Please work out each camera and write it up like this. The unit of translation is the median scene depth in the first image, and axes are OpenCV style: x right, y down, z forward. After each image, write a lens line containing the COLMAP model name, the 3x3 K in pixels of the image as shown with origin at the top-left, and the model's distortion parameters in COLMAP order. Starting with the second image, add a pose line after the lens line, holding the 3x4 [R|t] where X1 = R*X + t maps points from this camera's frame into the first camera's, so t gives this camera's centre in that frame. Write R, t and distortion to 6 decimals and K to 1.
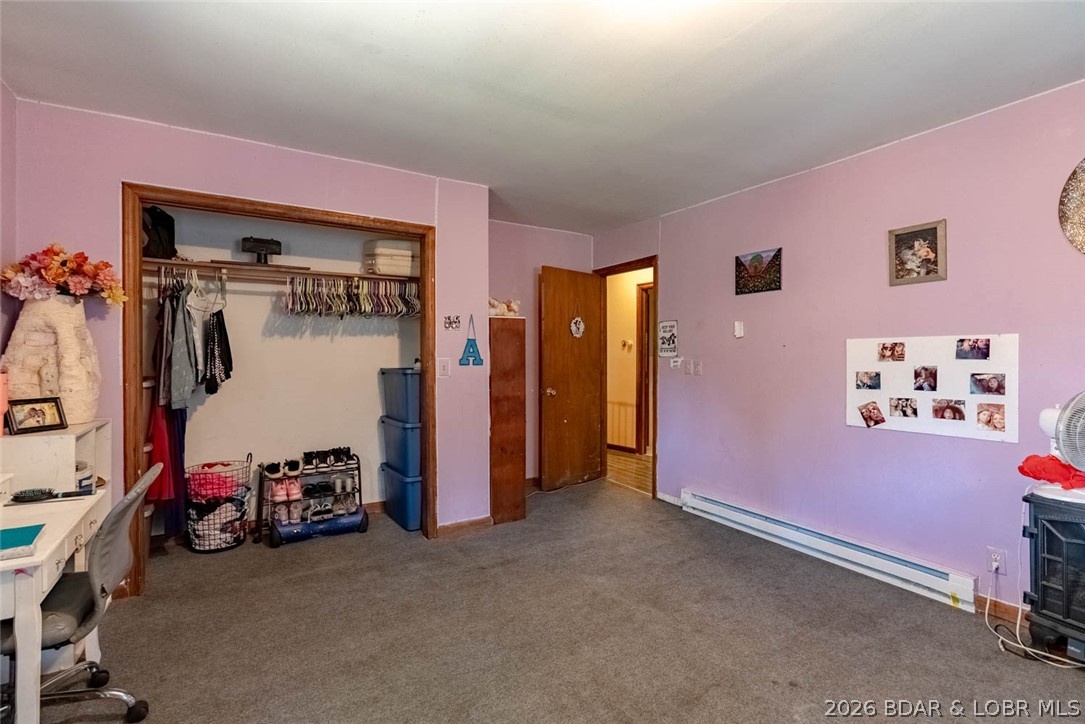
lens RADIAL K [[490.9, 0, 533.8], [0, 490.9, 357.6], [0, 0, 1]] dist [-0.012892, 0.003593]
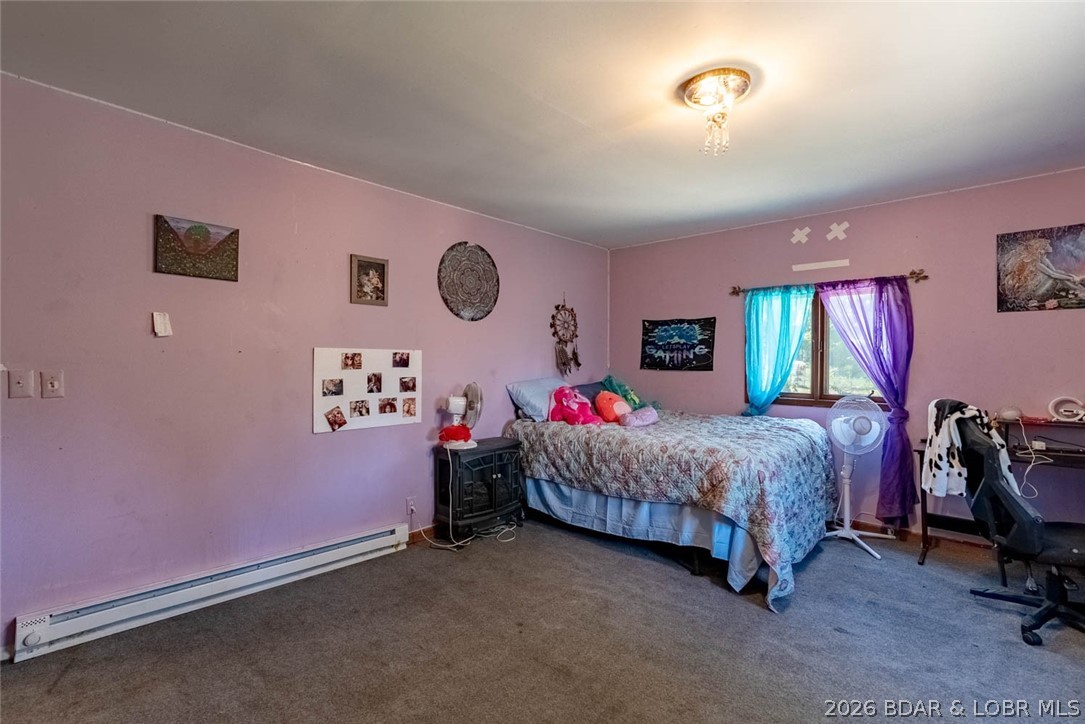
lens RADIAL K [[490.9, 0, 541.6], [0, 490.9, 362.7], [0, 0, 1]] dist [-0.012892, 0.003593]
pose [[-0.279863, -0.001983, 0.960038, -0.477900], [-0.007713, 0.999970, -0.000182, -0.010876], [-0.960009, -0.007455, -0.279870, 0.875696]]
